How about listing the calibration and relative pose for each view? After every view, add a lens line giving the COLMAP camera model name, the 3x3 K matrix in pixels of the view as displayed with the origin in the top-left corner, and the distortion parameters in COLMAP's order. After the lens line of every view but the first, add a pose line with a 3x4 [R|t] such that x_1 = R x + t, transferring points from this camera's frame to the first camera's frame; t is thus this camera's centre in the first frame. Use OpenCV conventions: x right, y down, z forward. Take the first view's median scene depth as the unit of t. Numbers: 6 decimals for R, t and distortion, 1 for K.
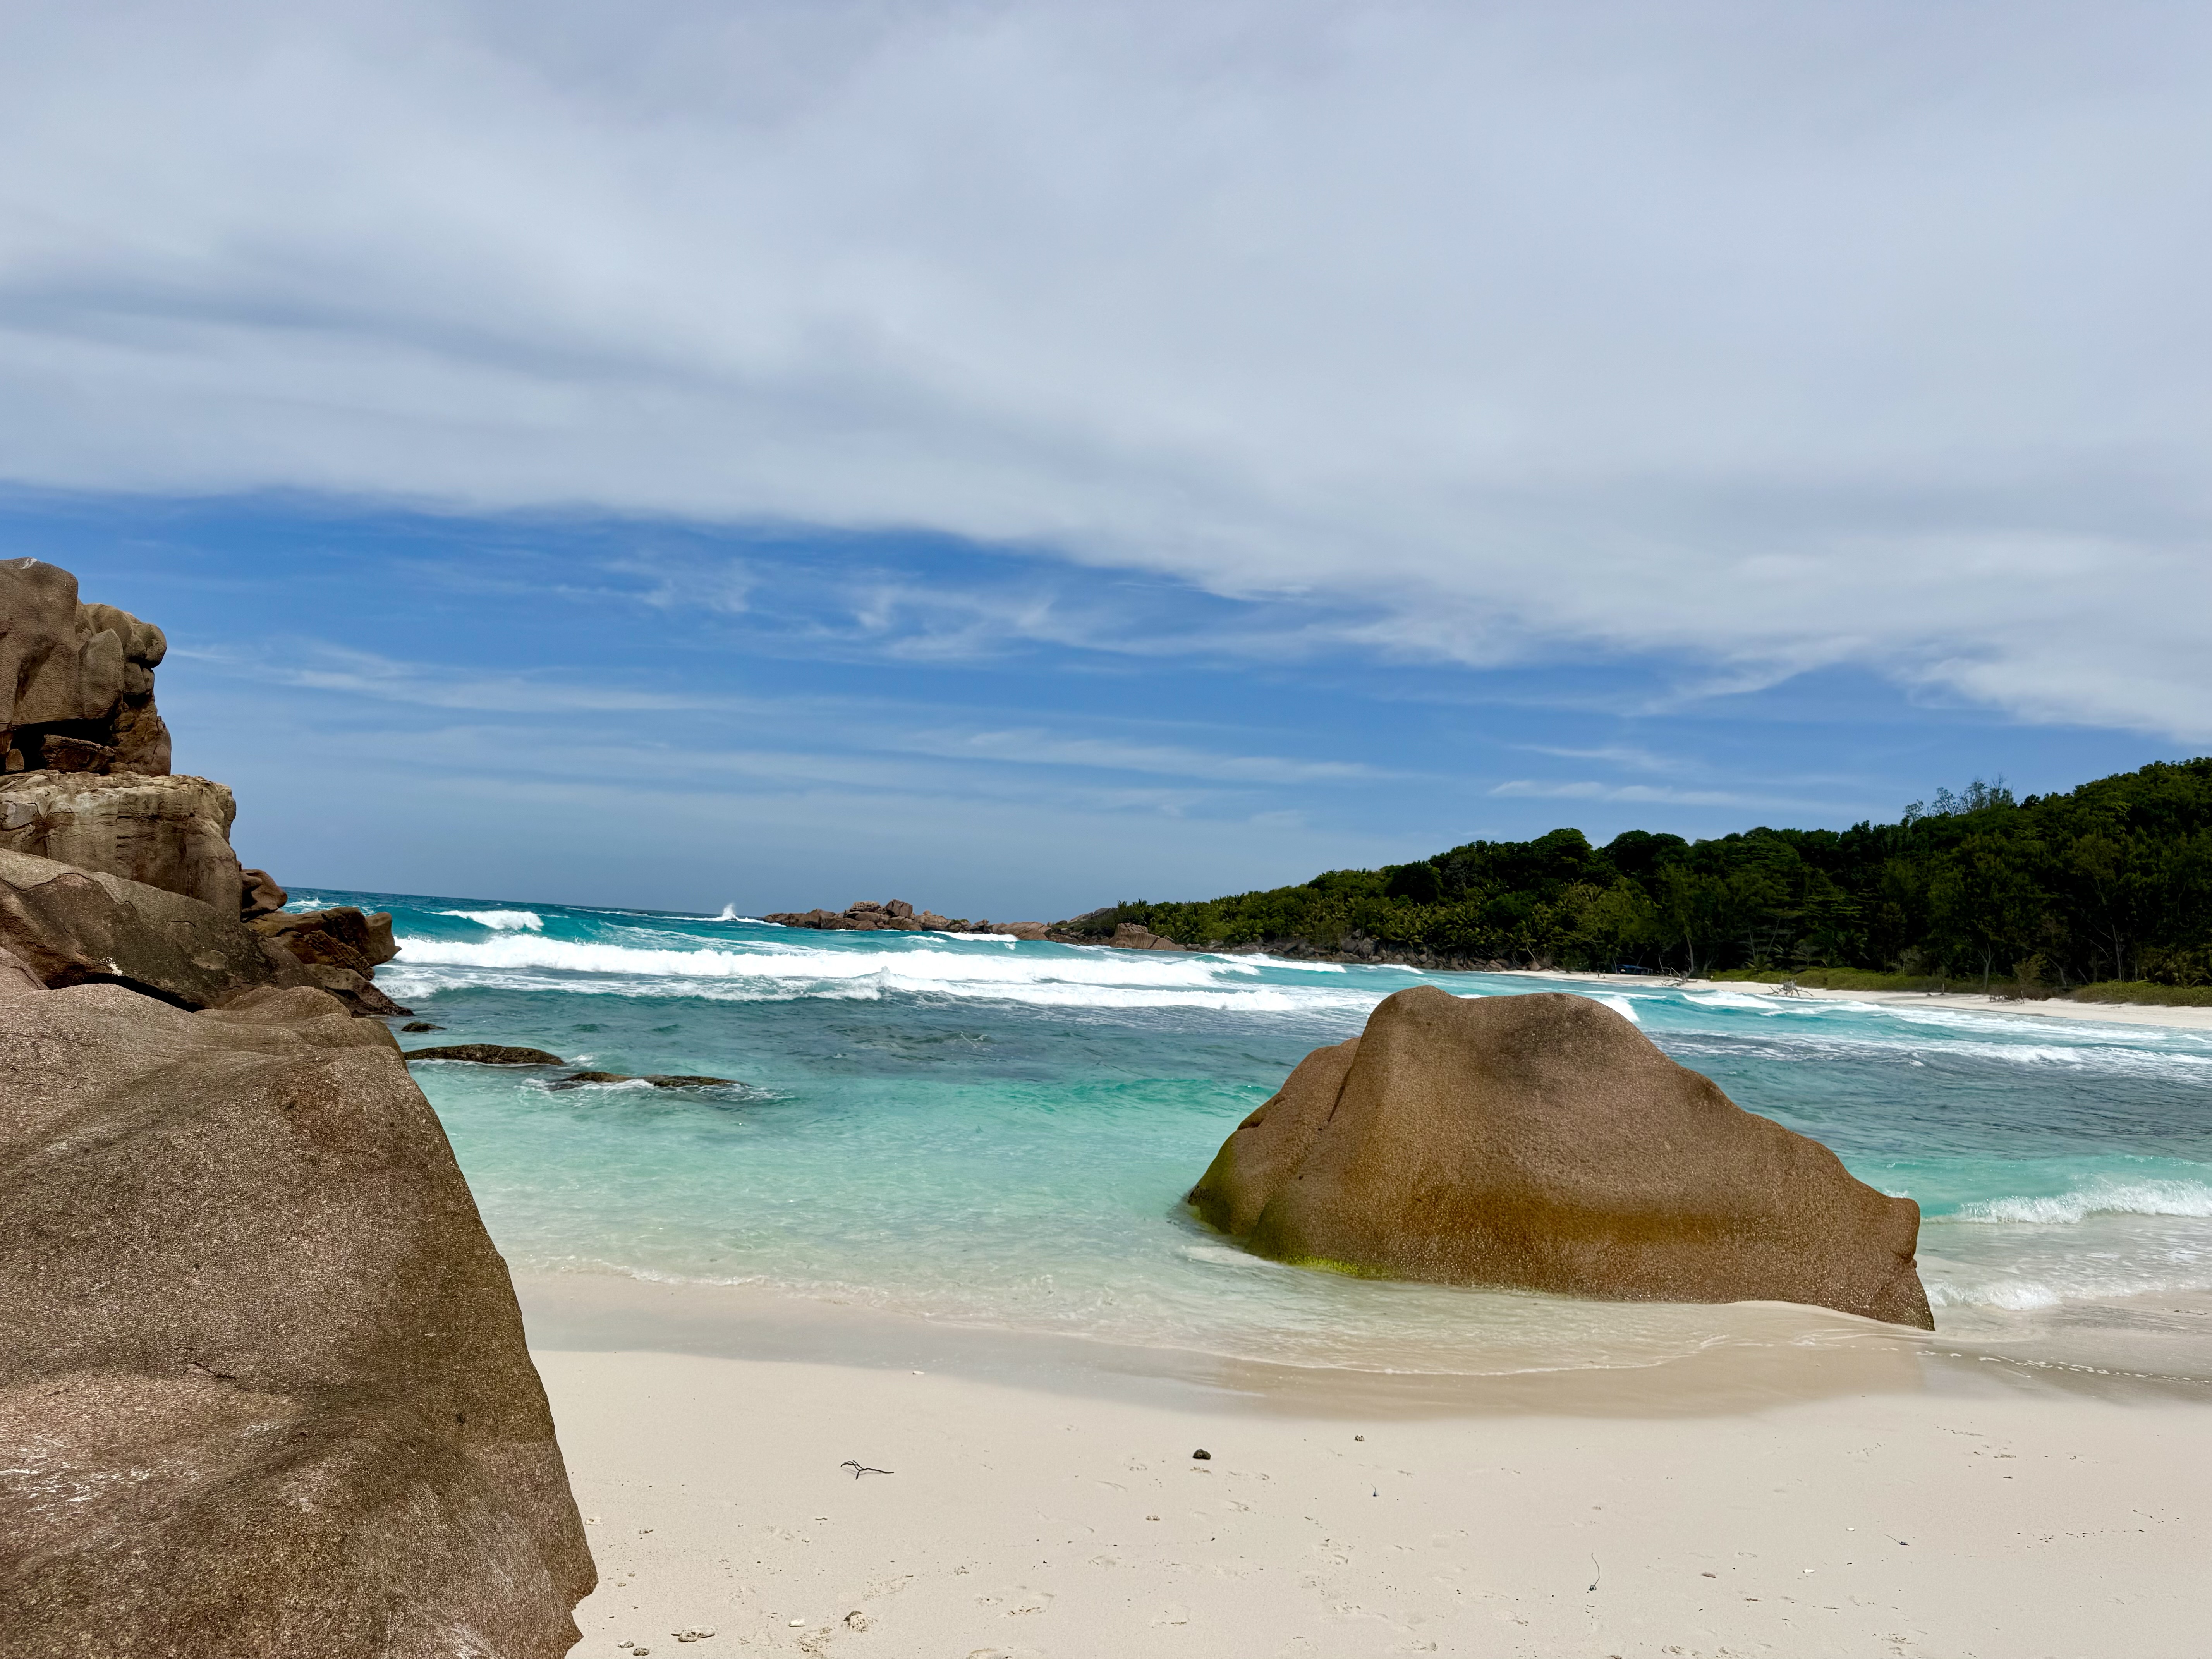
lens RADIAL K [[1542.6, 0, 1123.9], [0, 1542.6, 832.3], [0, 0, 1]] dist [0.029514, -0.034819]
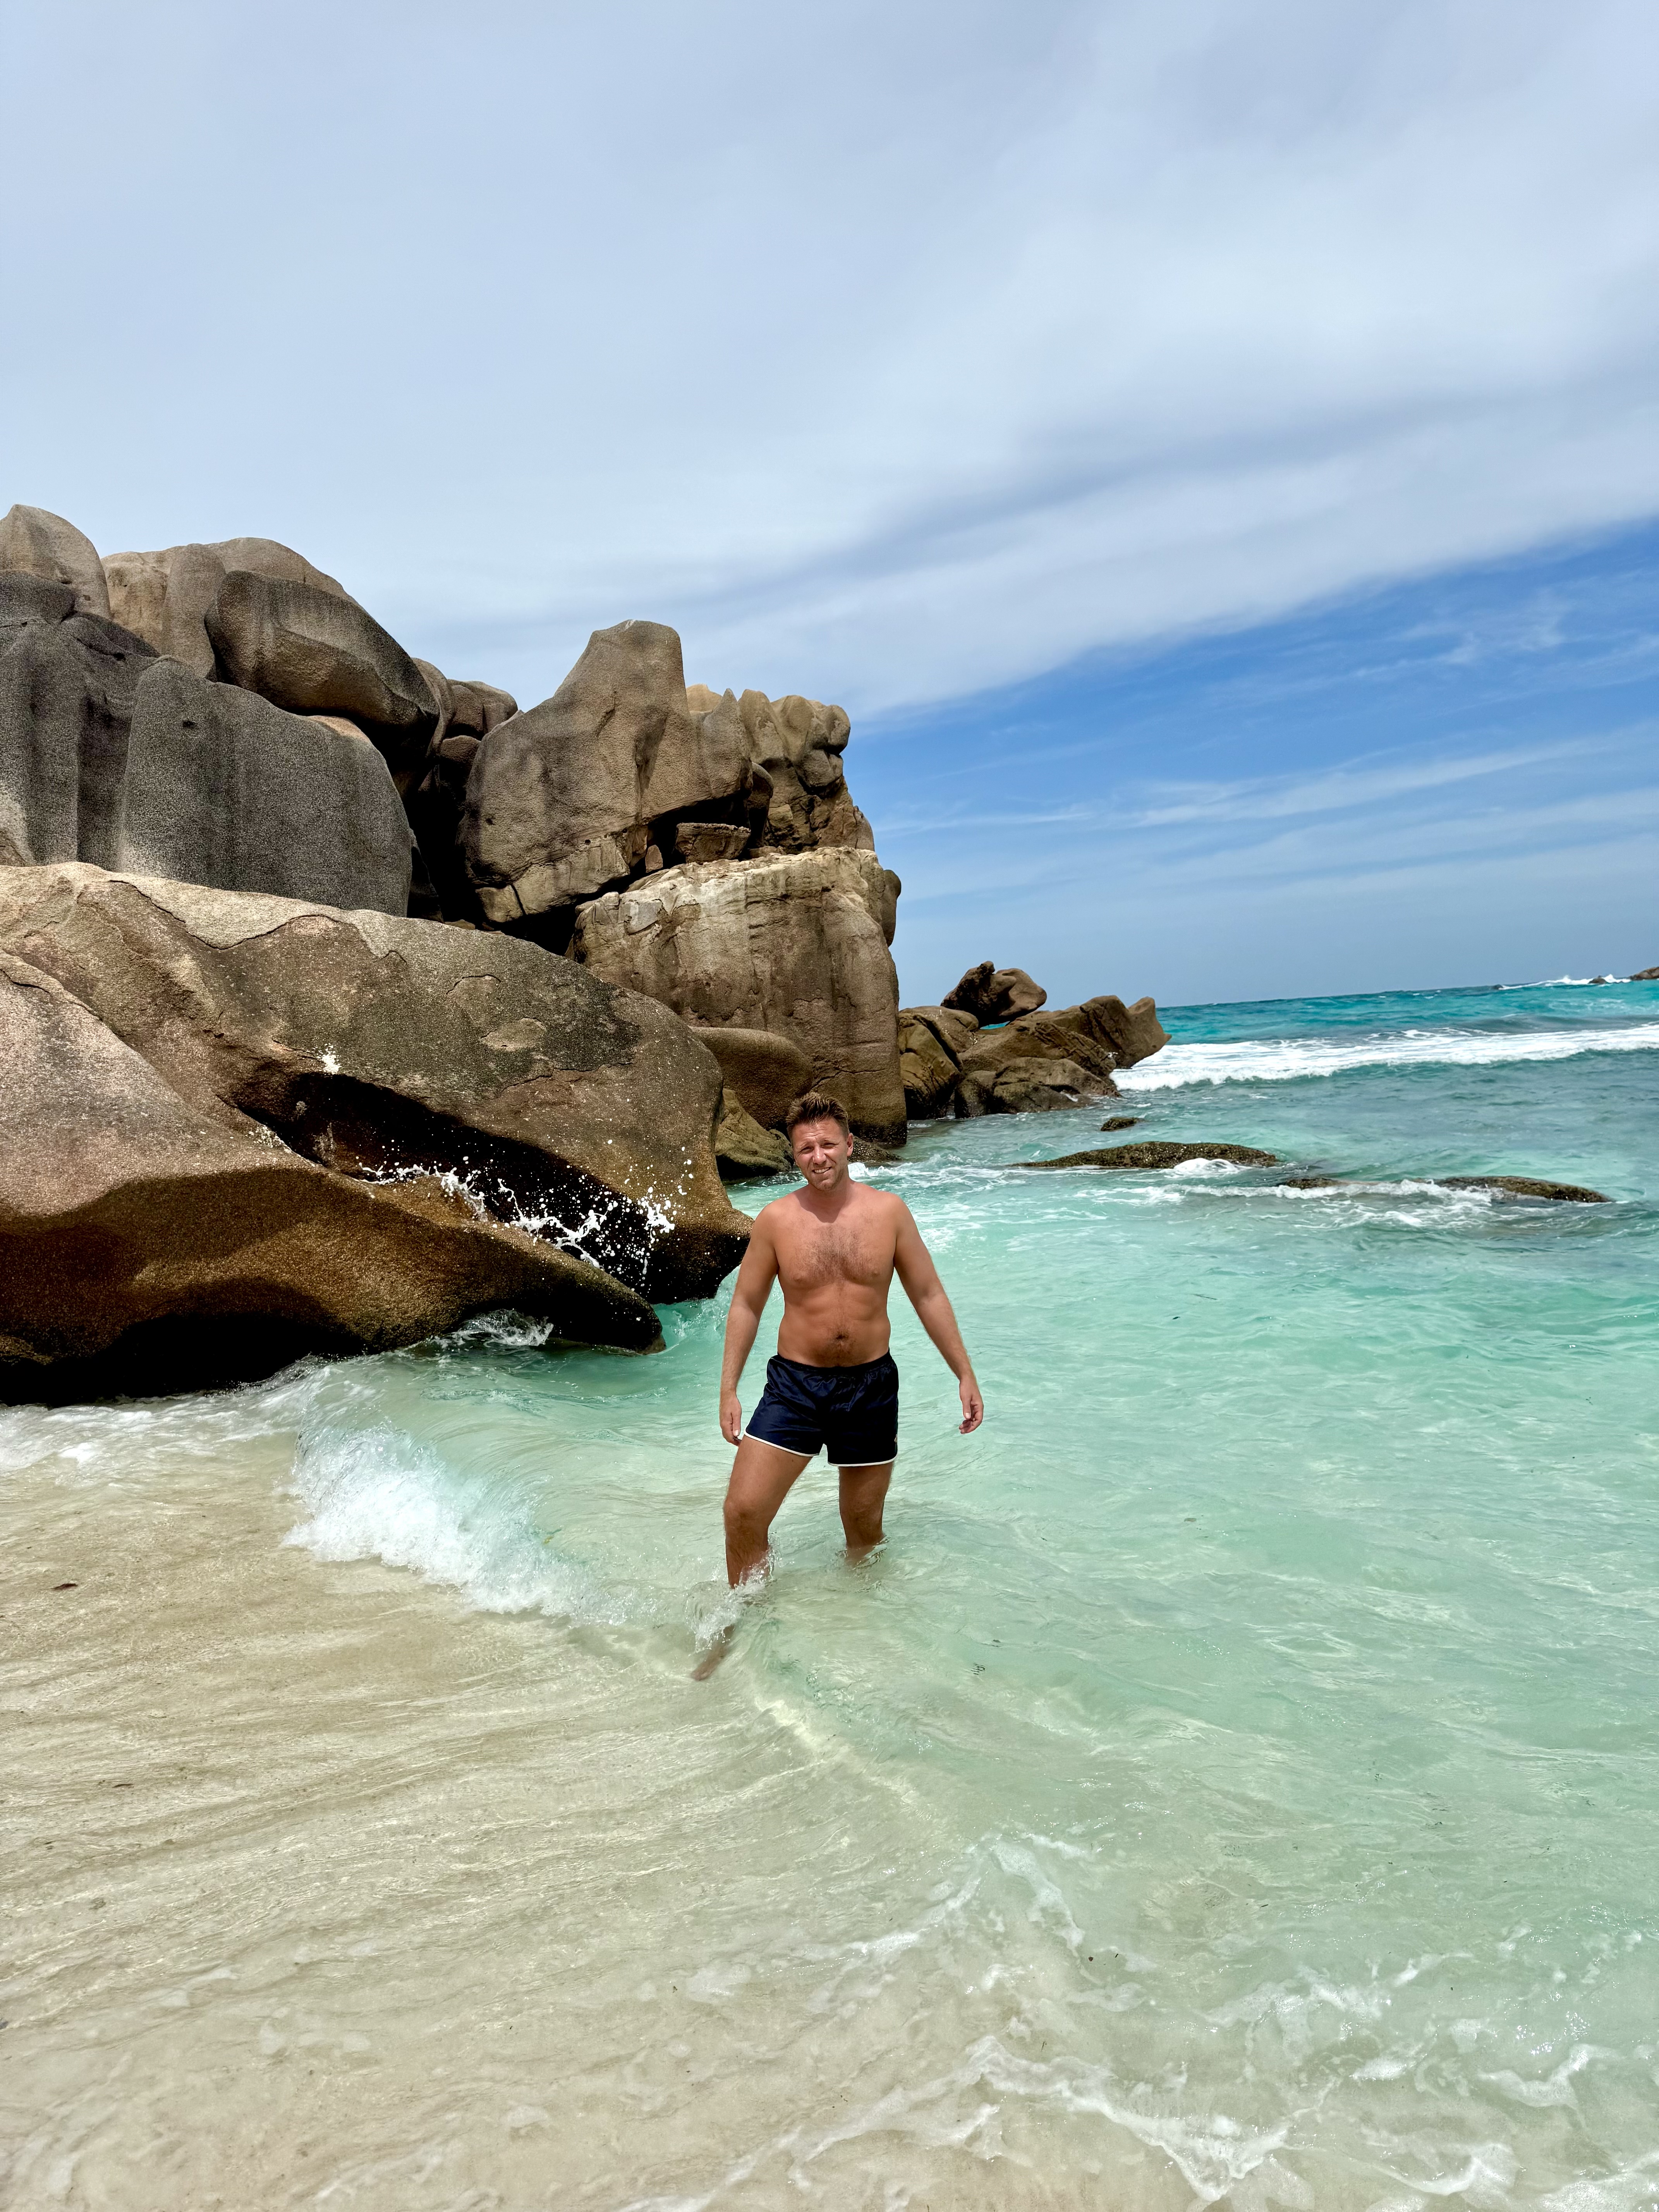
lens RADIAL K [[1542.6, 0, 868.3], [0, 1542.6, 1133.8], [0, 0, 1]] dist [0.029514, -0.034819]
pose [[0.770135, -0.068610, -0.634180, -0.075015], [0.155593, 0.984374, 0.082453, 0.052327], [0.618613, -0.162173, 0.768777, 0.365714]]
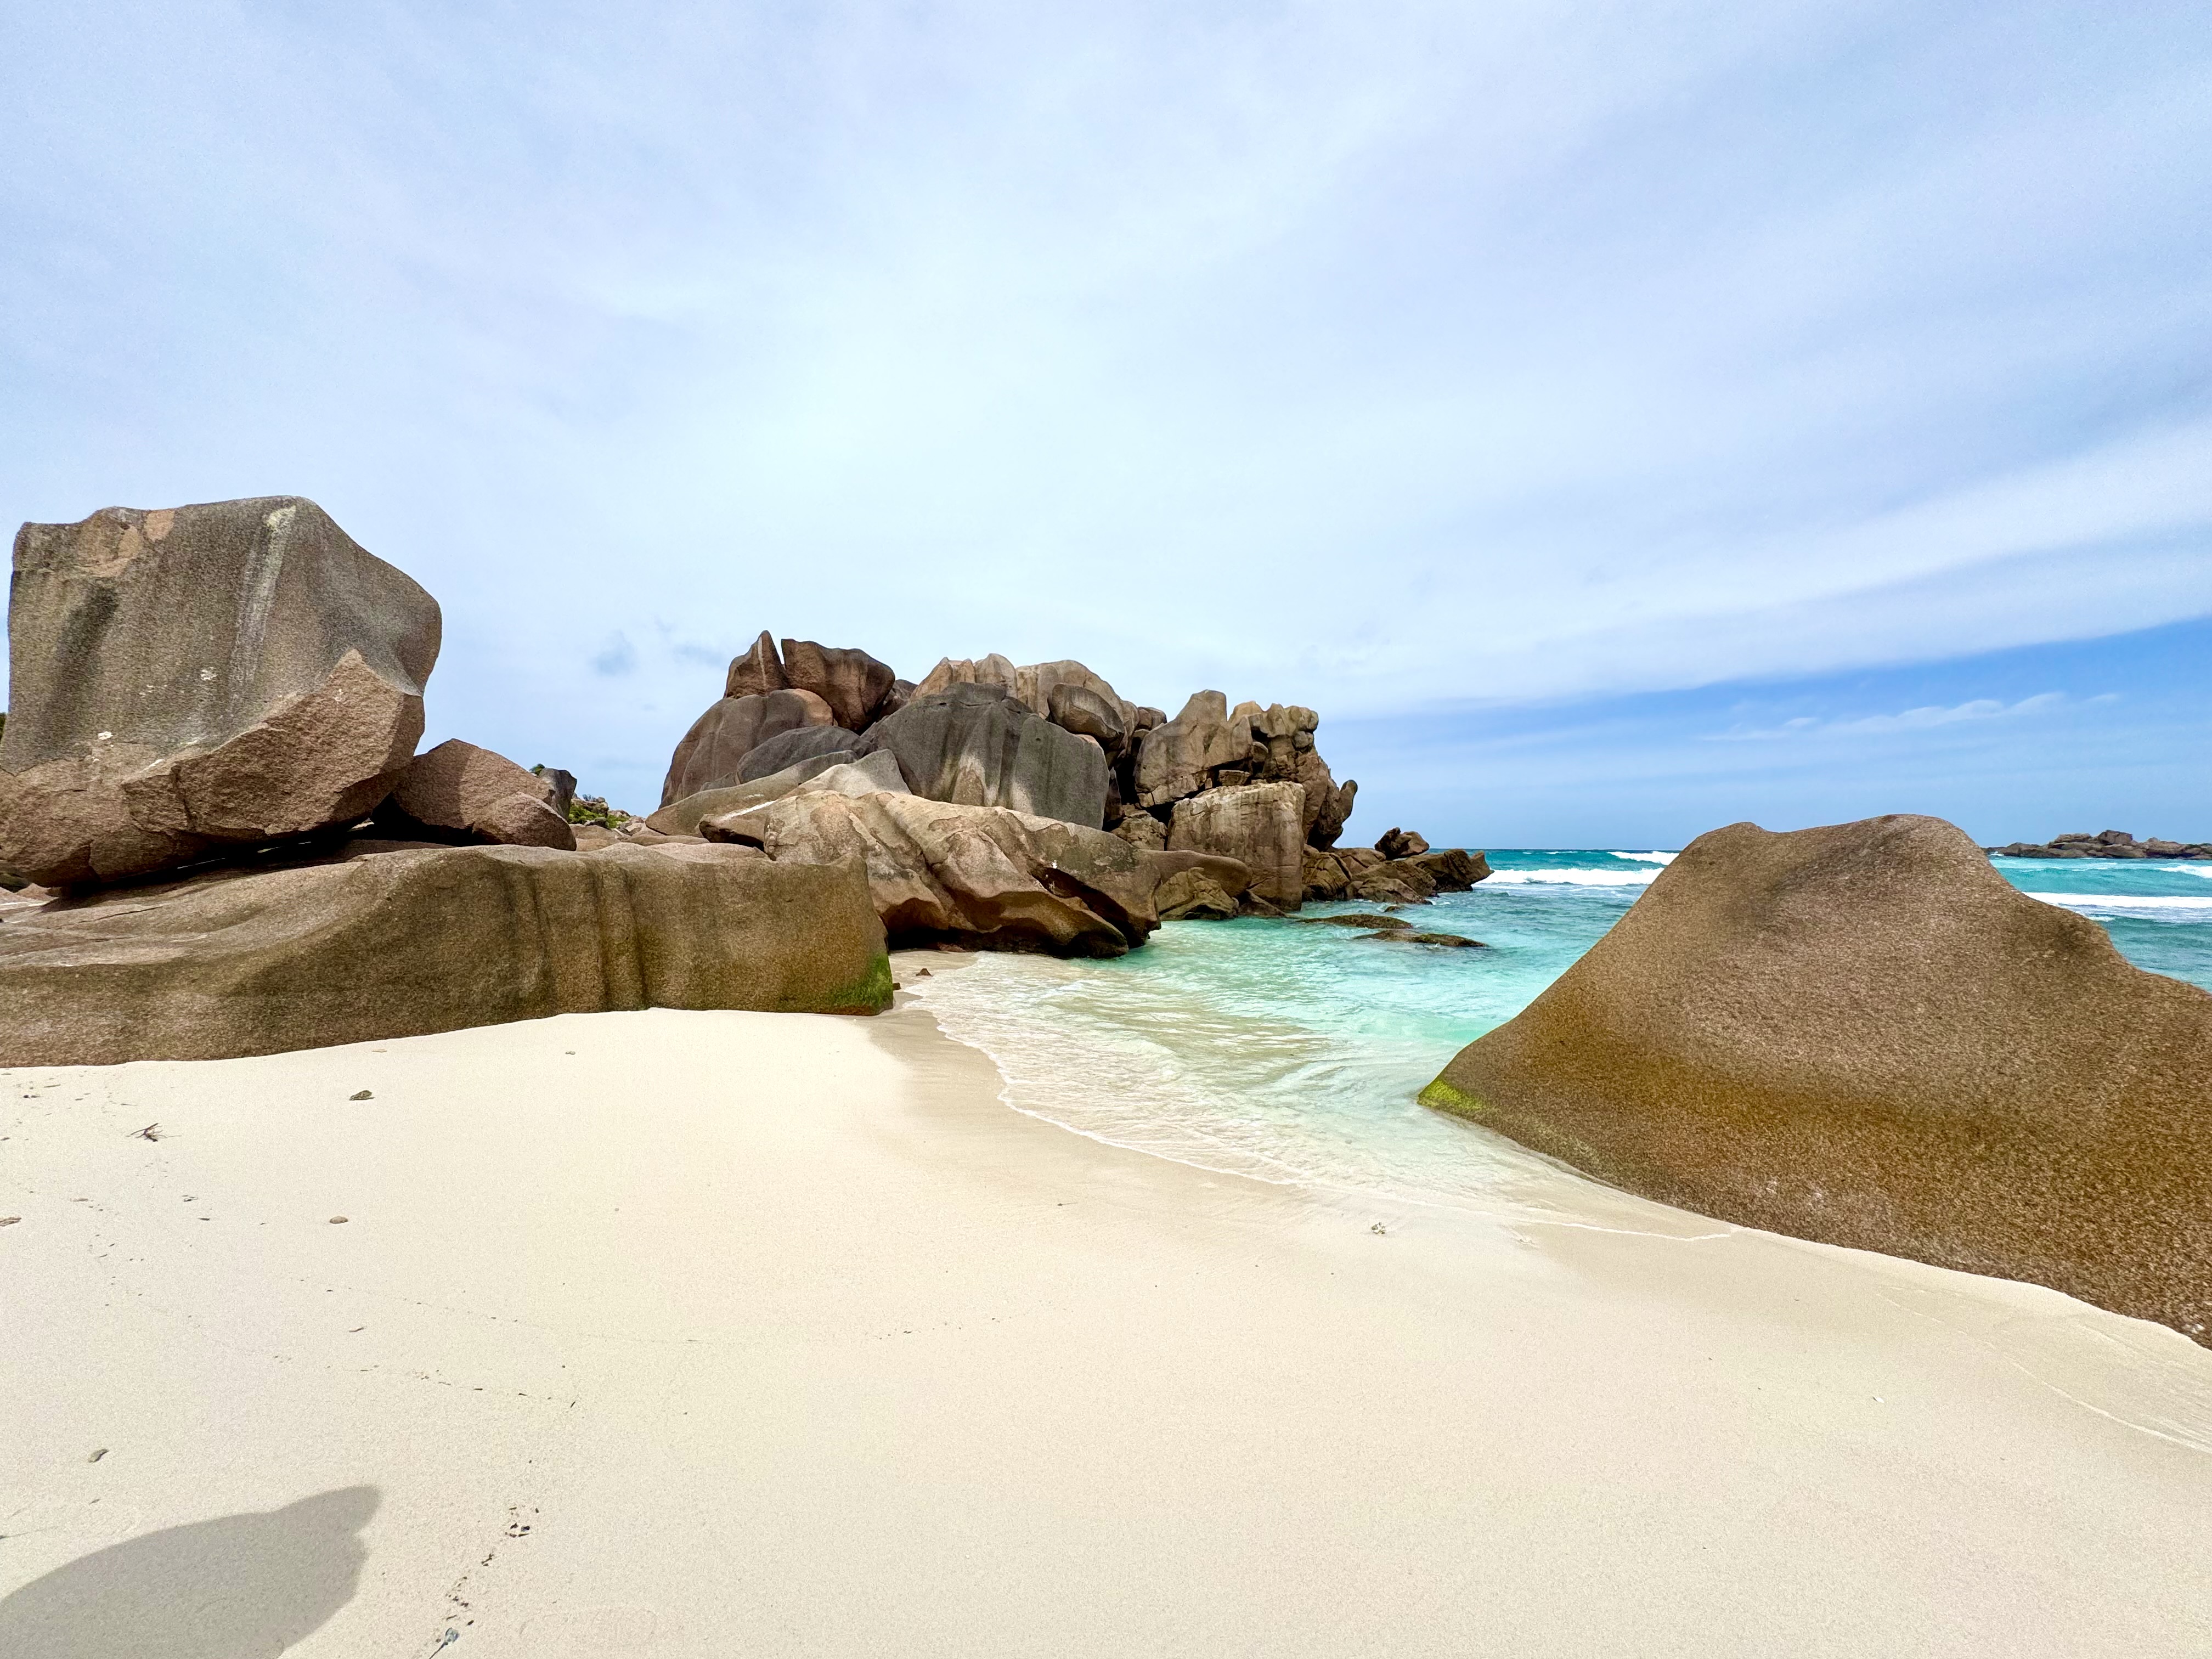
lens RADIAL K [[877.6, 0, 1103.9], [0, 877.6, 833.9], [0, 0, 1]] dist [0.001207, 0.000005]
pose [[0.523819, -0.072346, -0.848752, 0.230798], [0.085787, 0.995802, -0.031936, 0.048060], [0.847499, -0.056083, 0.527826, 0.221896]]
